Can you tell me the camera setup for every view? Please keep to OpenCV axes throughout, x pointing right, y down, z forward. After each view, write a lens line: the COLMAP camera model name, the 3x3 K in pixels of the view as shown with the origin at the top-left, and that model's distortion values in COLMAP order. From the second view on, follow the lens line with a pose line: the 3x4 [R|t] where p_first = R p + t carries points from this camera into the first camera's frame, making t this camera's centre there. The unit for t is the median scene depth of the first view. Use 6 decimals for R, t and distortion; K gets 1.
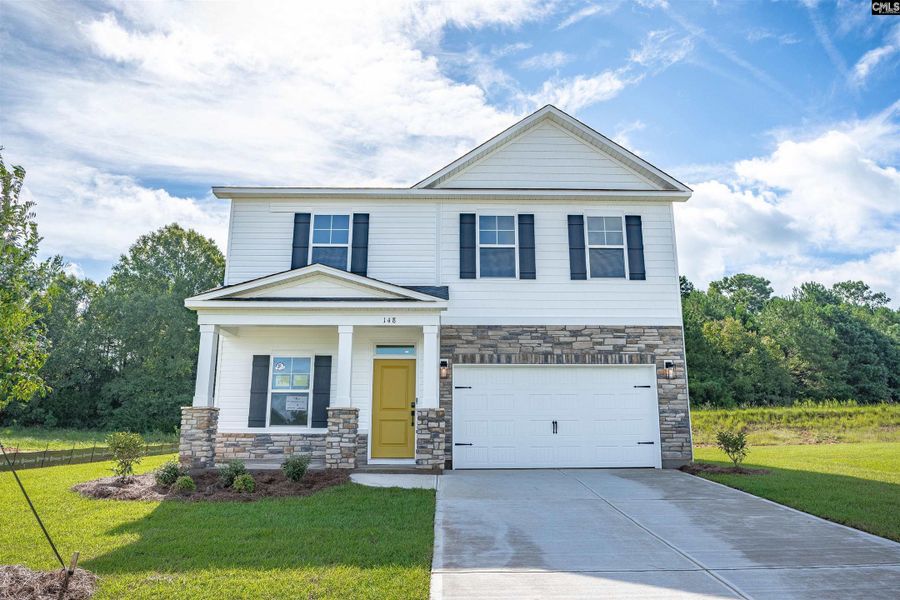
lens RADIAL K [[599.9, 0, 451.0], [0, 599.9, 299.8], [0, 0, 1]] dist [-0.034749, 0.000693]
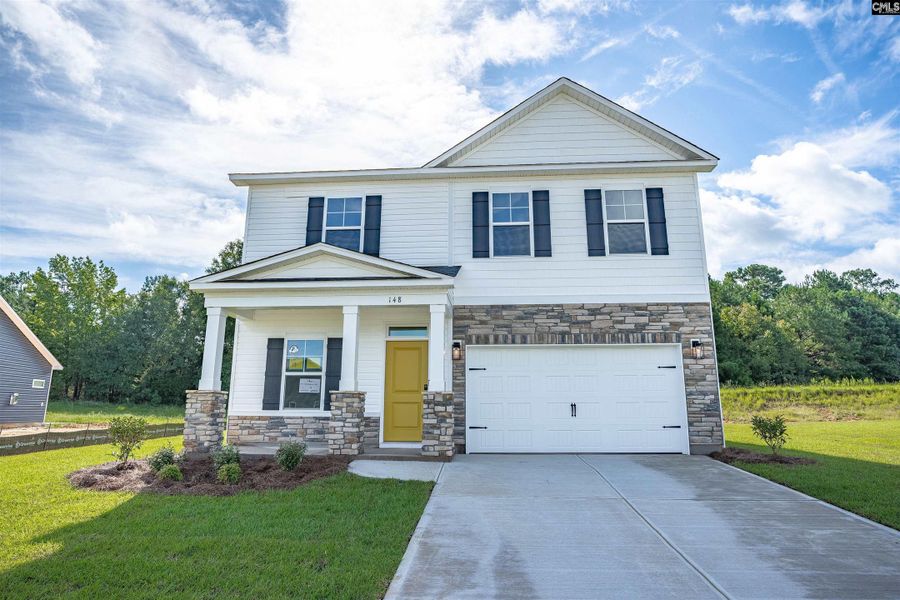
lens RADIAL K [[502.7, 0, 449.7], [0, 502.7, 300.0], [0, 0, 1]] dist [-0.033082, 0.005044]
pose [[0.995909, -0.017502, -0.088649, 0.050609], [0.018342, 0.999794, 0.008665, 0.026474], [0.088480, -0.010256, 0.996025, 0.186936]]
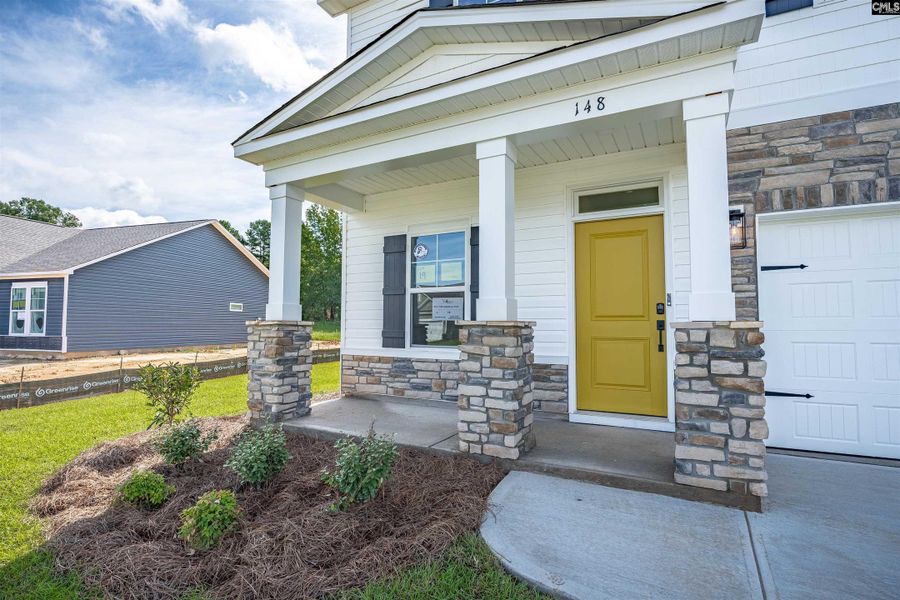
lens RADIAL K [[436.0, 0, 456.8], [0, 436.0, 300.3], [0, 0, 1]] dist [-0.024499, 0.000581]
pose [[0.880573, -0.023949, -0.473305, -0.041964], [0.103831, 0.984207, 0.143374, 0.101165], [0.462397, -0.175395, 0.869153, 0.617901]]
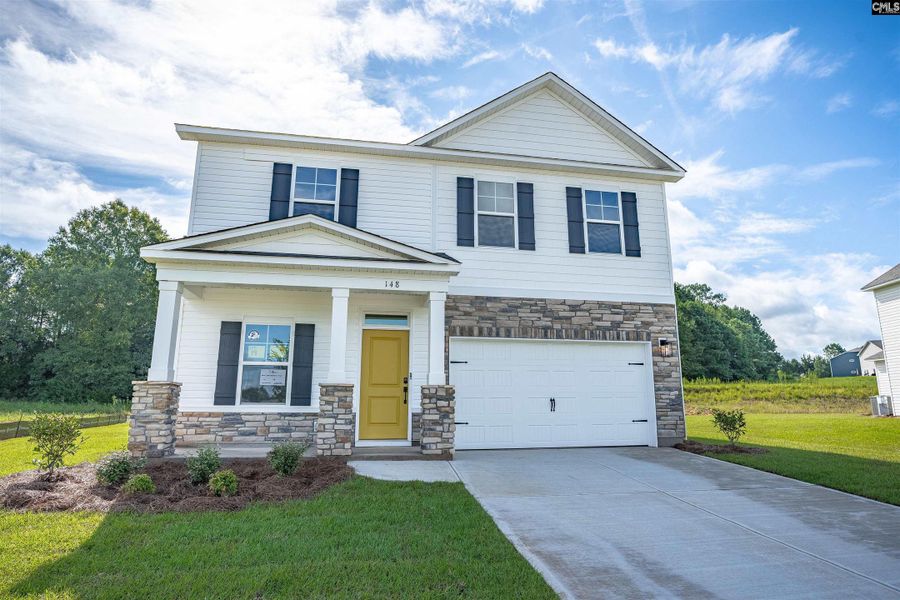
lens RADIAL K [[502.7, 0, 447.8], [0, 502.7, 300.0], [0, 0, 1]] dist [-0.033082, 0.005044]
pose [[0.986267, 0.034105, 0.161599, -0.126797], [-0.037109, 0.999189, 0.015607, 0.038668], [-0.160936, -0.021390, 0.986733, 0.237920]]
